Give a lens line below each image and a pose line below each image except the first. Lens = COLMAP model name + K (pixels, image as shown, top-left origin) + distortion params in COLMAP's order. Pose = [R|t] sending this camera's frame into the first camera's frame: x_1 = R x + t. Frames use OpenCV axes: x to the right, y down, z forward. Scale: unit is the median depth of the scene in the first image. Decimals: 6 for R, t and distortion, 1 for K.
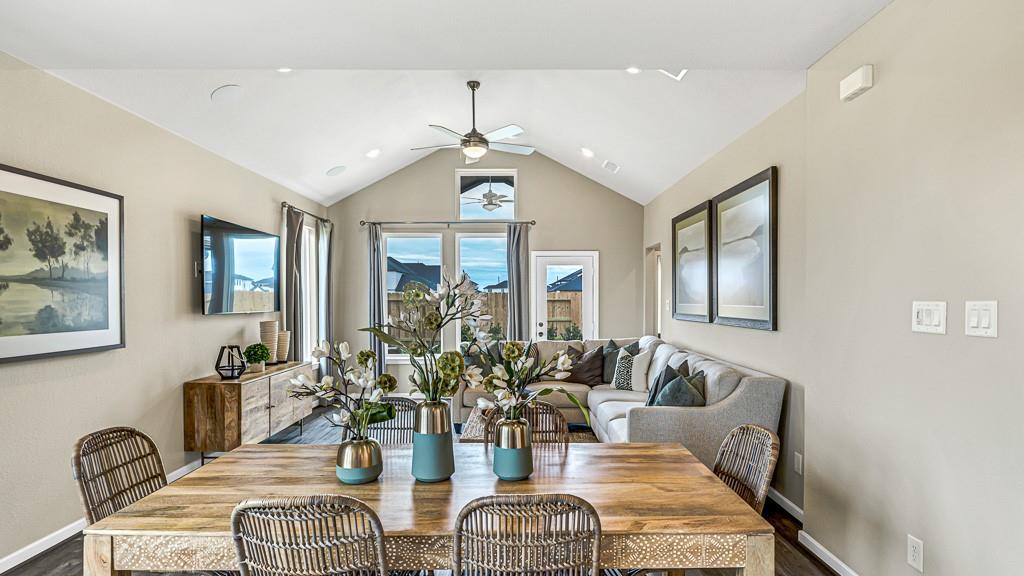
lens RADIAL K [[531.8, 0, 531.1], [0, 531.8, 307.0], [0, 0, 1]] dist [0.000180, 0.000350]
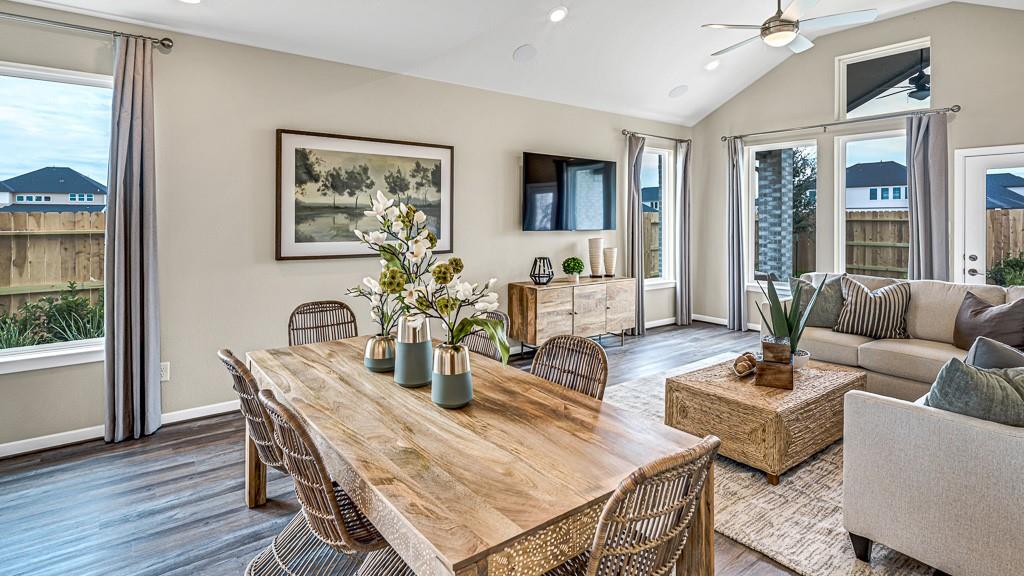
lens RADIAL K [[529.1, 0, 513.4], [0, 529.1, 218.0], [0, 0, 1]] dist [-0.000276, 0.000134]
pose [[0.585787, 0.001263, -0.810464, 0.393762], [-0.014234, 0.999861, -0.008731, -0.005267], [0.810340, 0.016651, 0.585723, 0.253193]]
